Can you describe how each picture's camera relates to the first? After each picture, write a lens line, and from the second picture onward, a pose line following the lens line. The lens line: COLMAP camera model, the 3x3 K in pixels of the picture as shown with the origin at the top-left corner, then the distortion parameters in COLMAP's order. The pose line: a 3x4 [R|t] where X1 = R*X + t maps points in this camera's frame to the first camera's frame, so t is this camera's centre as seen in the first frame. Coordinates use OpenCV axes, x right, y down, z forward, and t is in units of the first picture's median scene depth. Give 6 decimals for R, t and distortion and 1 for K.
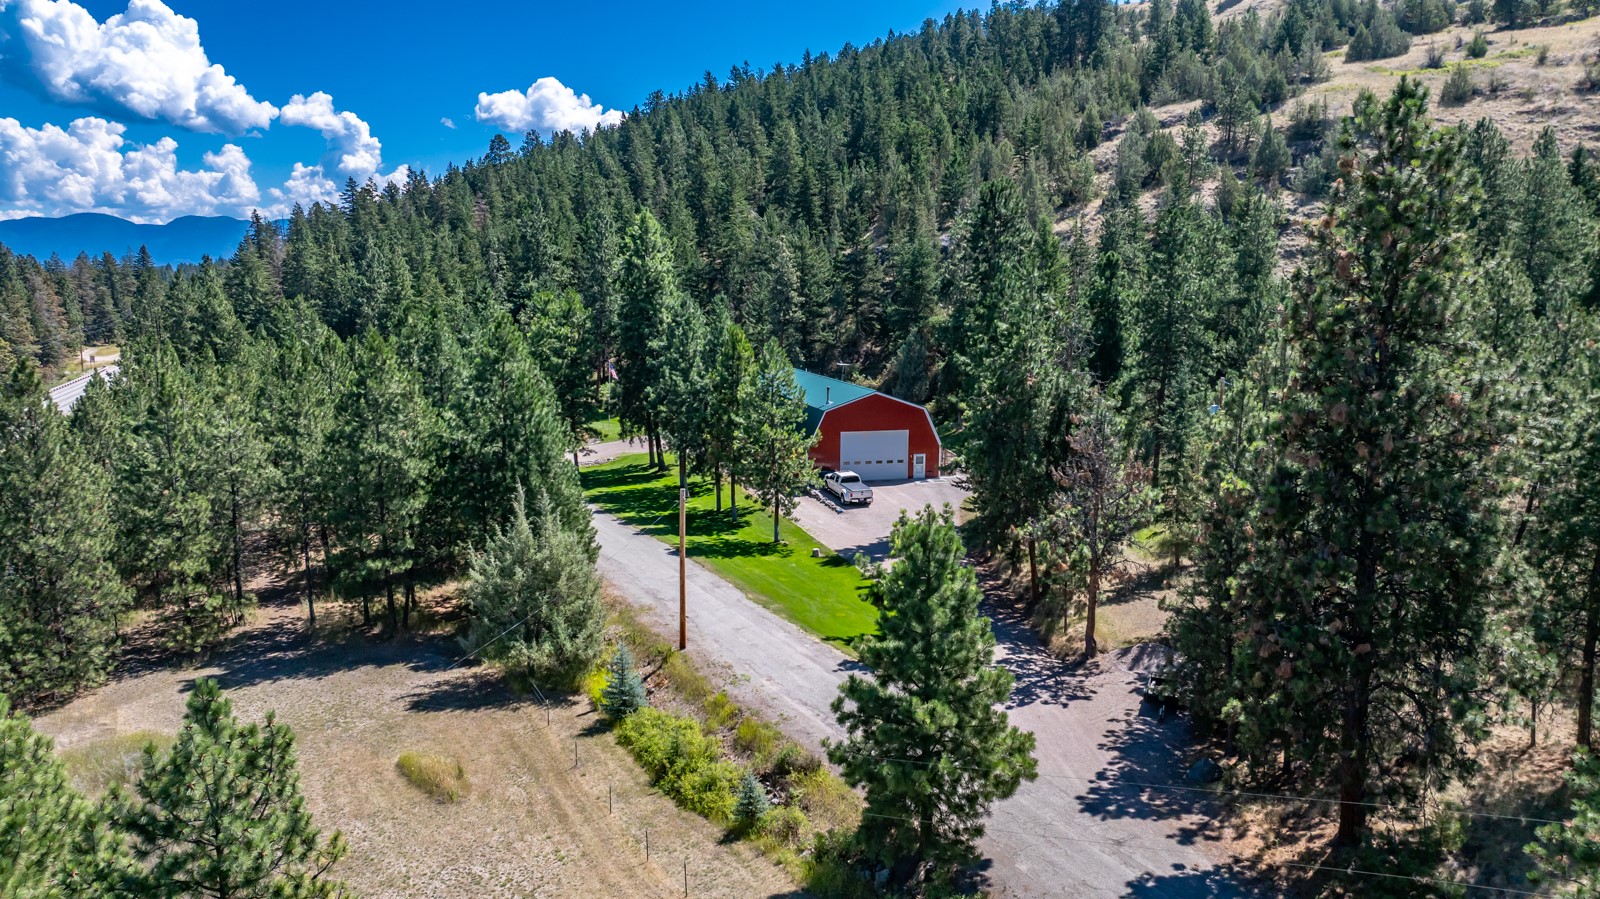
lens RADIAL K [[1134.6, 0, 800.3], [0, 1134.6, 432.6], [0, 0, 1]] dist [-0.034887, 0.035856]
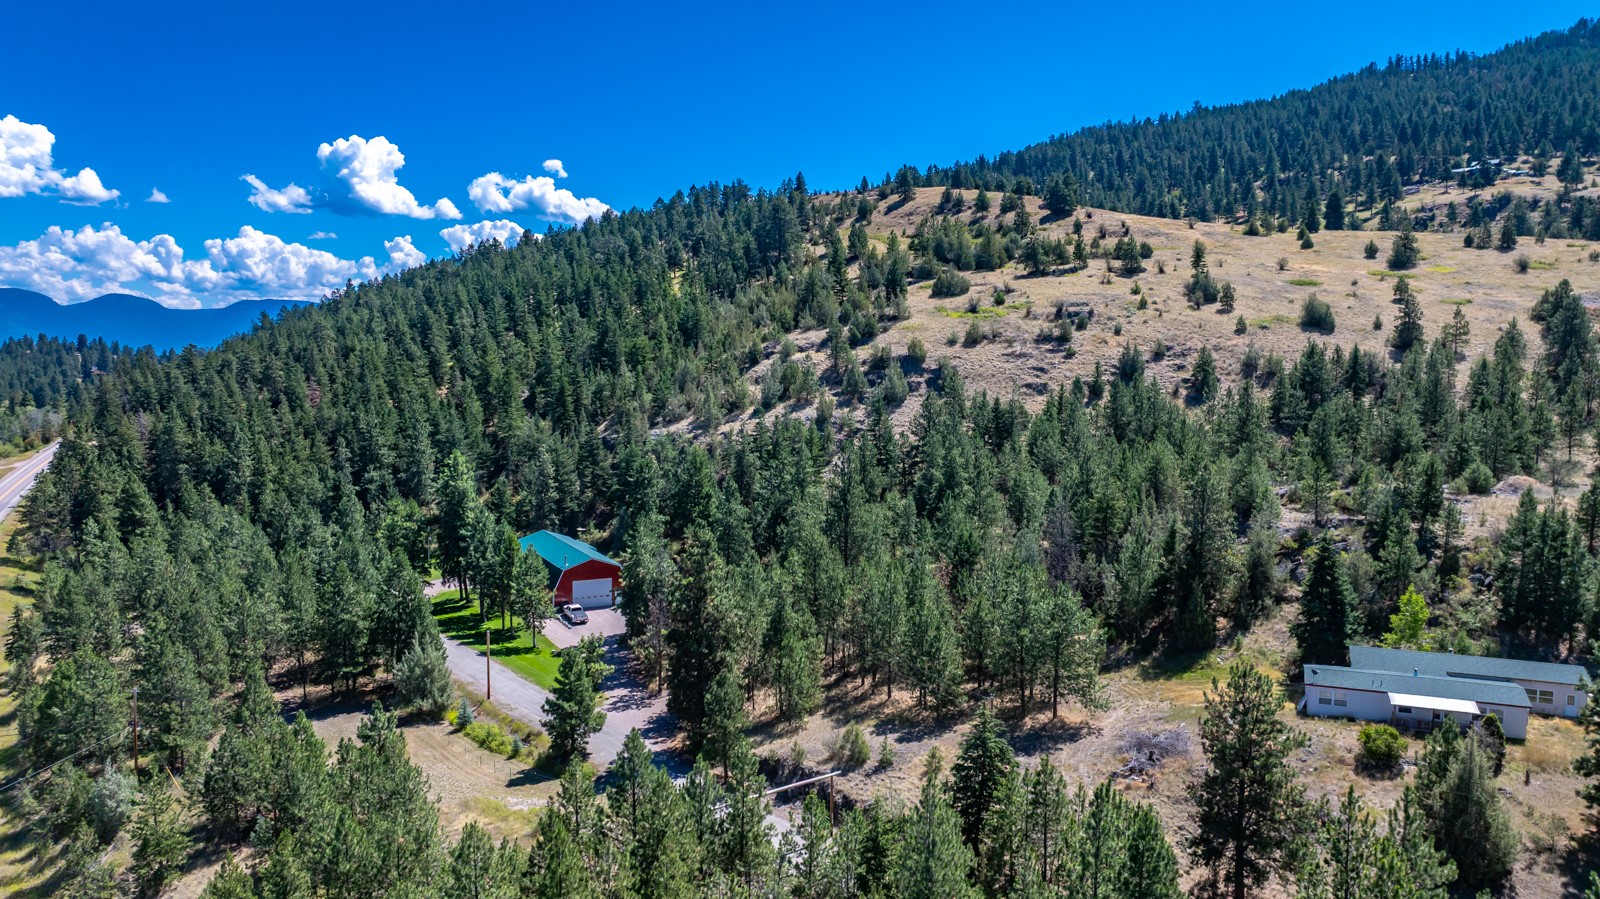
lens RADIAL K [[1128.9, 0, 803.4], [0, 1128.9, 442.7], [0, 0, 1]] dist [-0.011913, -0.008613]
pose [[0.981833, -0.015113, 0.189147, 0.067209], [0.025443, 0.998307, -0.052308, -0.130846], [-0.188036, 0.056170, 0.980555, -0.942328]]
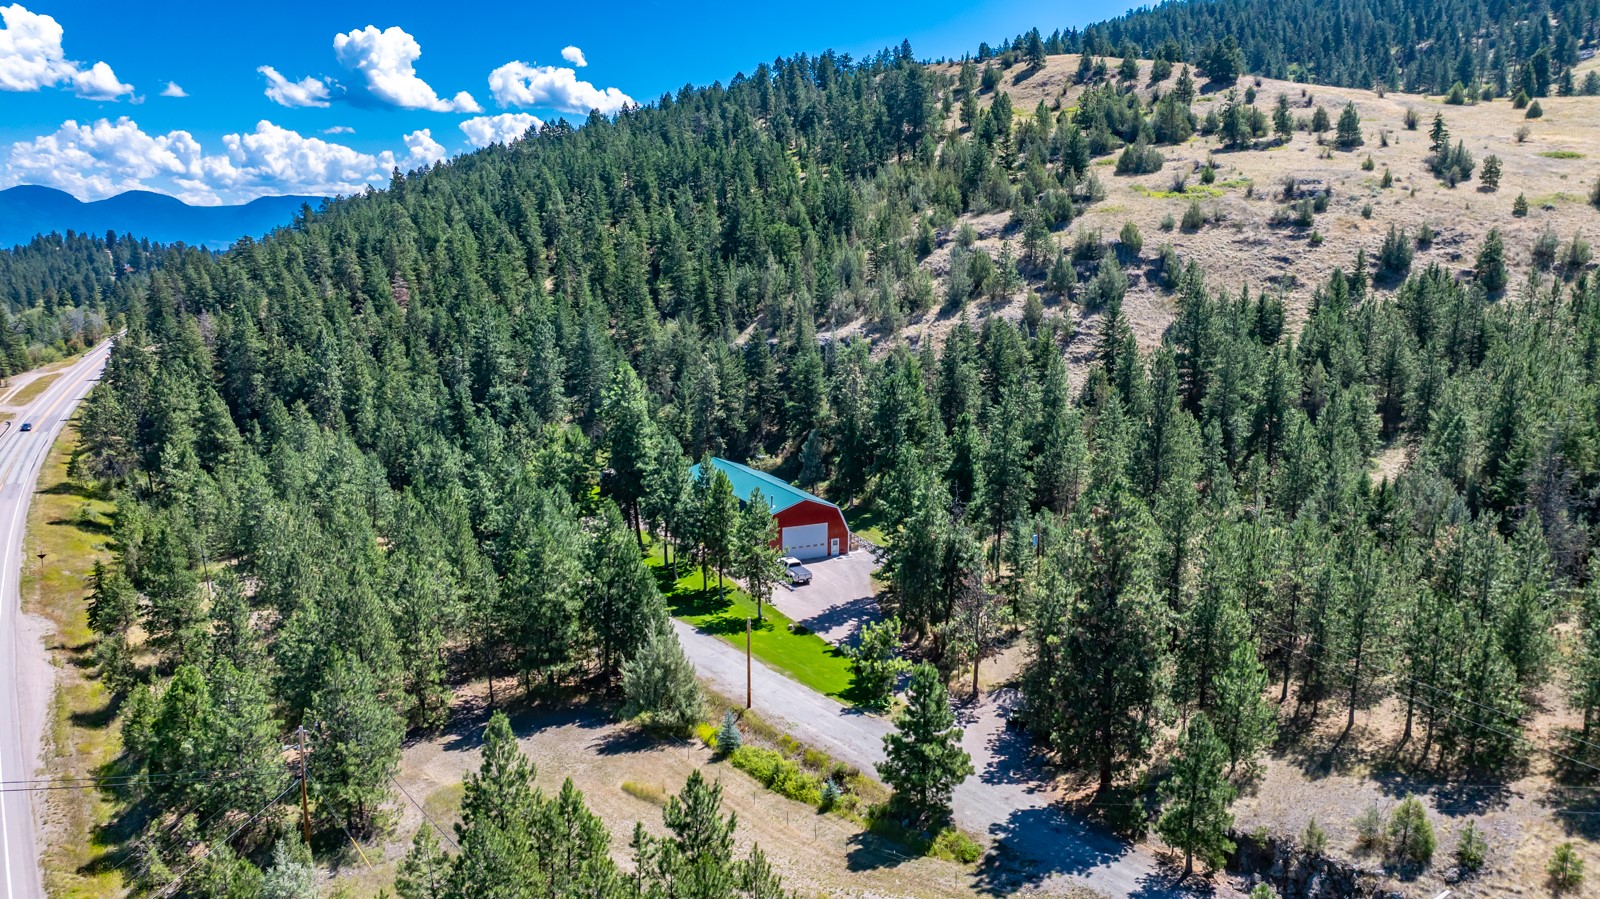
lens RADIAL K [[1128.9, 0, 803.4], [0, 1128.9, 442.7], [0, 0, 1]] dist [-0.011913, -0.008613]
pose [[0.985400, -0.032163, 0.167188, -0.192610], [0.026120, 0.998928, 0.038218, -0.180410], [-0.168238, -0.033293, 0.985184, -0.458297]]
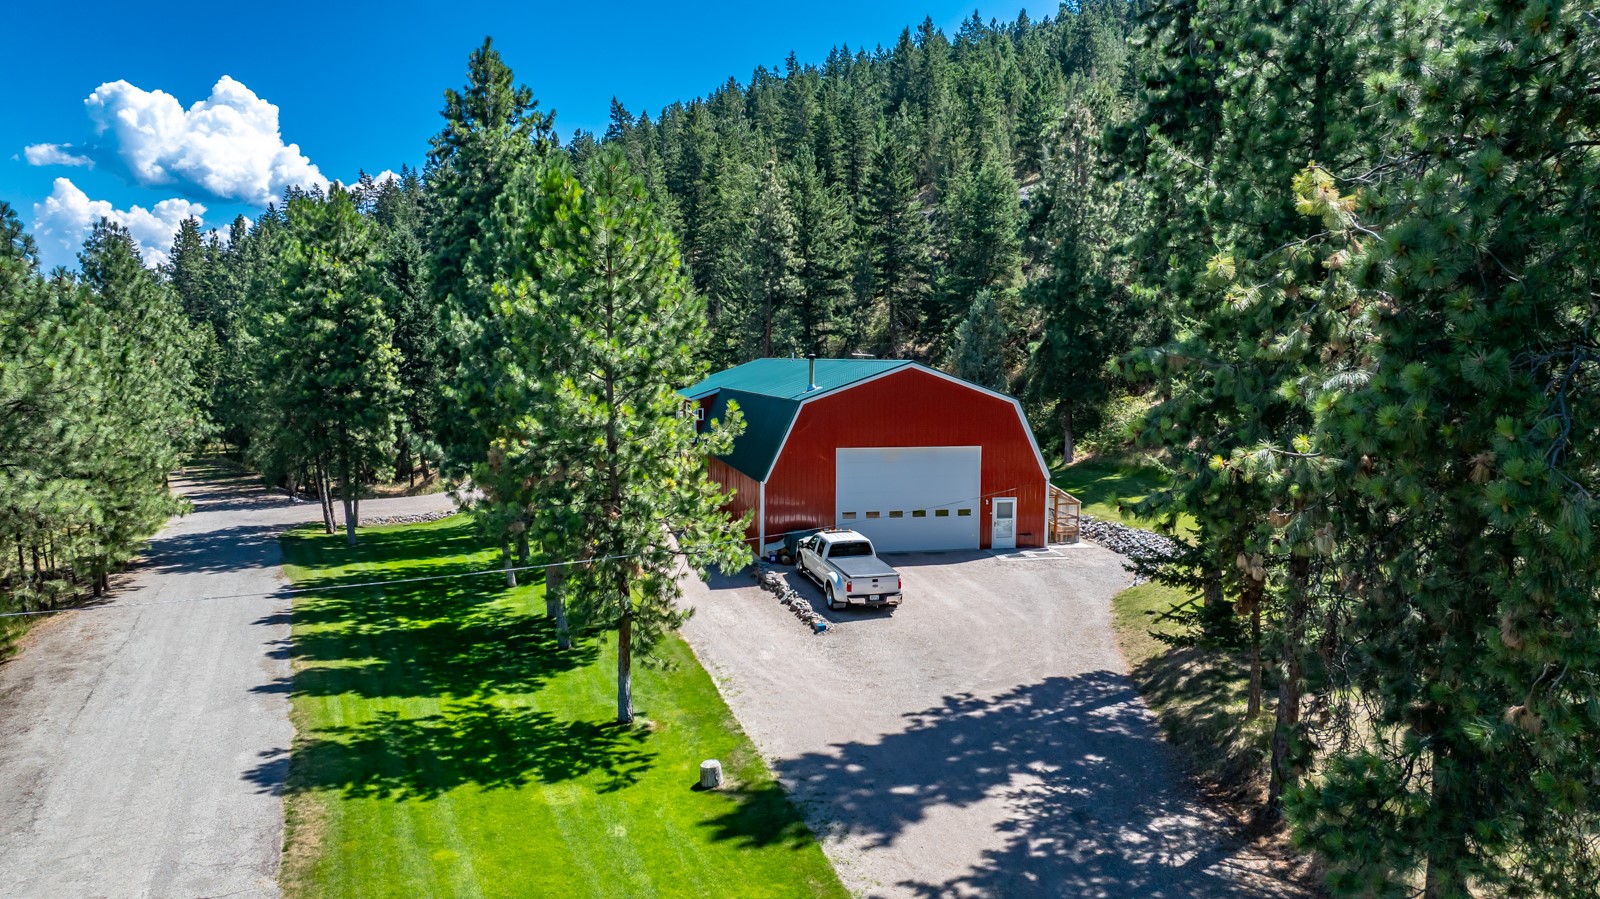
lens RADIAL K [[1128.8, 0, 820.3], [0, 1128.8, 446.0], [0, 0, 1]] dist [-0.006568, -0.001195]
pose [[0.999581, 0.005574, -0.028417, 0.046667], [-0.007074, 0.998573, -0.052935, 0.025946], [0.028082, 0.053114, 0.998194, 0.593913]]
